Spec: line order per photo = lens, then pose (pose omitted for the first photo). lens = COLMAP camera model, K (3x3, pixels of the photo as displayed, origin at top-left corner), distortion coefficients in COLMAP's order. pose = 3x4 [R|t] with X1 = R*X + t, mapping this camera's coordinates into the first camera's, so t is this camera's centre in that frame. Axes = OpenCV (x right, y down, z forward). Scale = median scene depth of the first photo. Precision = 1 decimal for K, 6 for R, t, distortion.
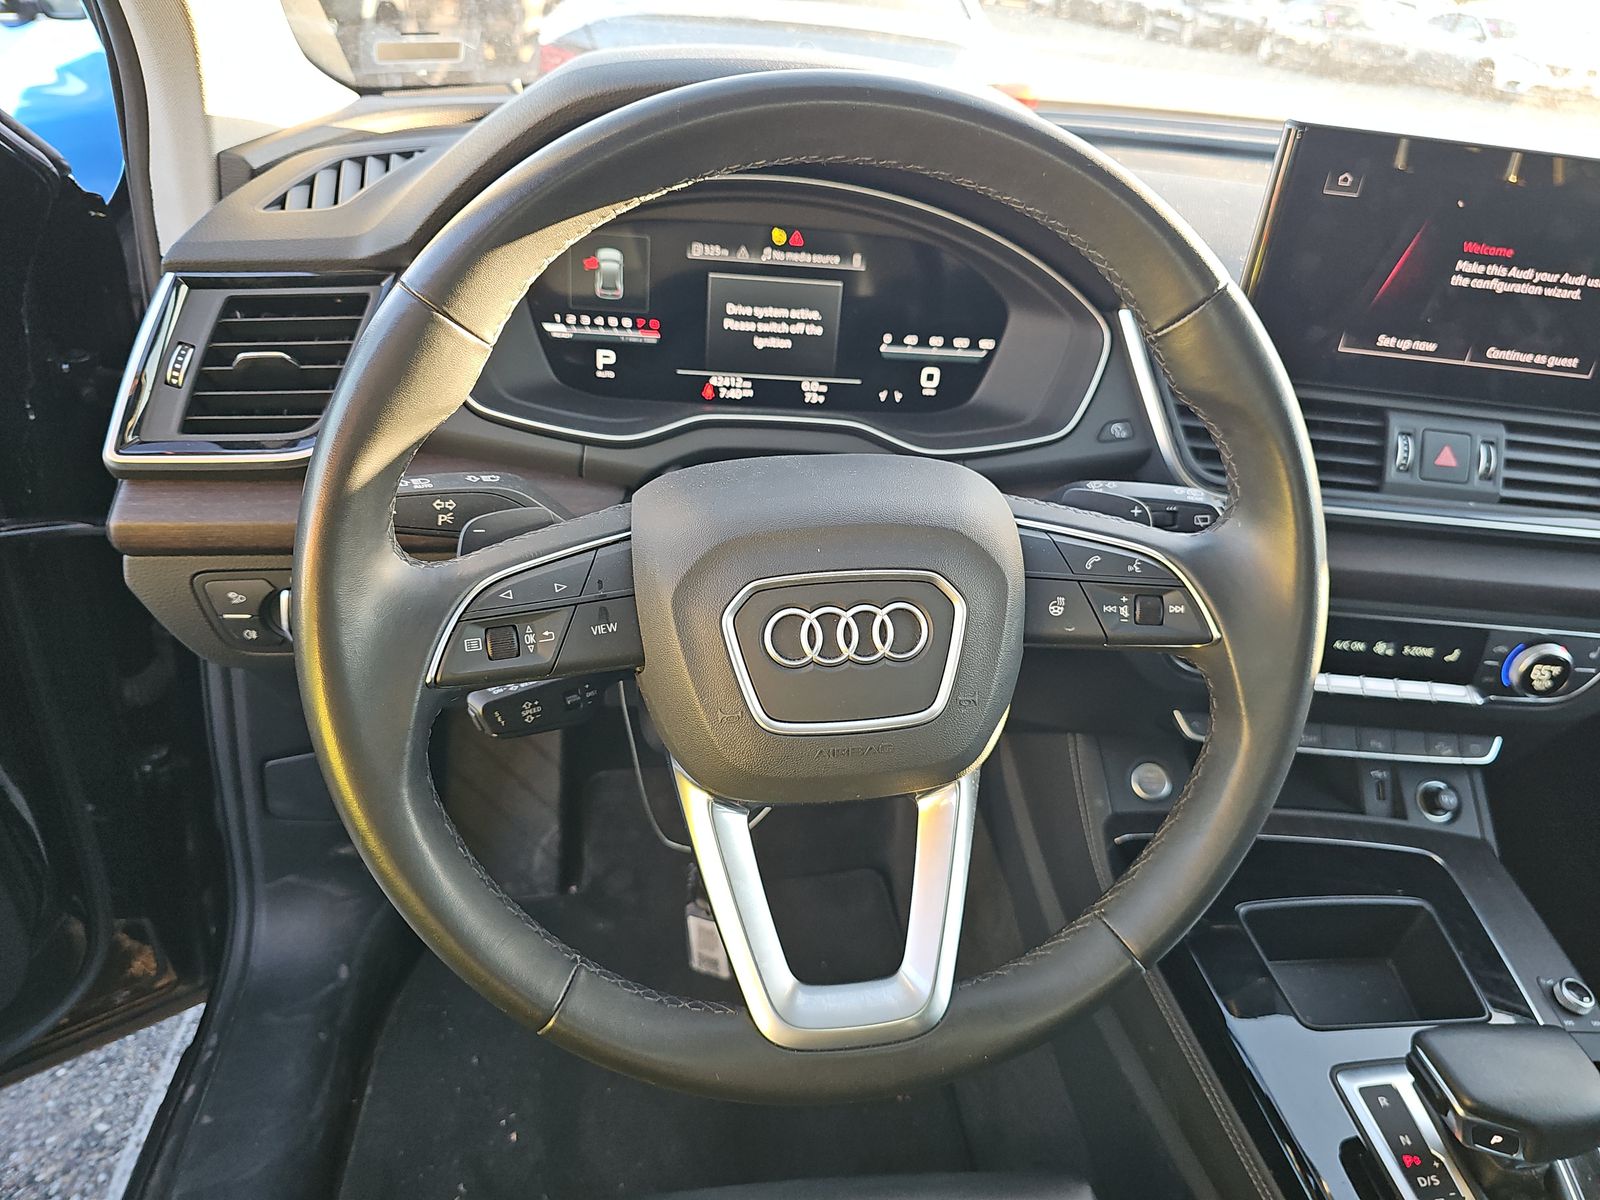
lens RADIAL K [[1083.5, 0, 806.5], [0, 1083.5, 604.9], [0, 0, 1]] dist [0.028651, -0.030811]
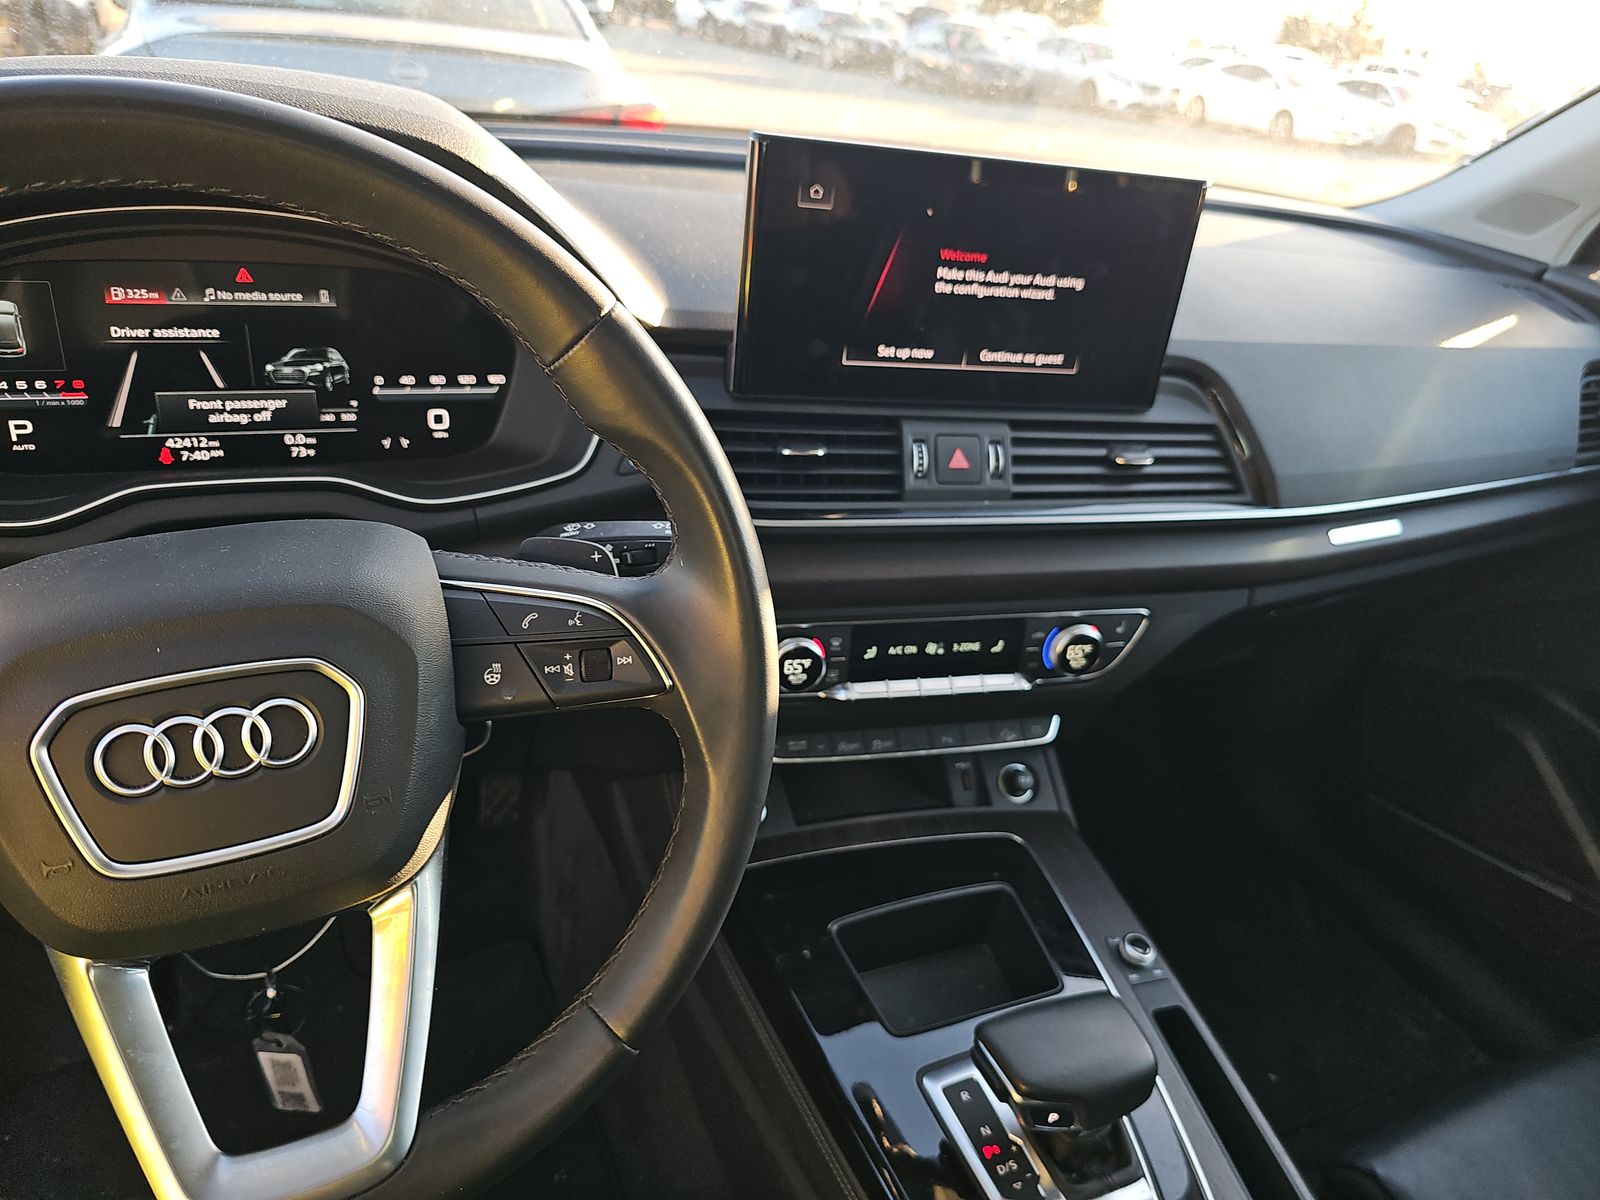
lens RADIAL K [[1069.6, 0, 796.9], [0, 1069.6, 631.5], [0, 0, 1]] dist [0.042854, -0.061748]
pose [[0.965139, -0.124504, 0.230228, 0.186664], [0.122948, 0.992188, 0.021148, -0.014542], [-0.231063, 0.007895, 0.972907, 0.051351]]
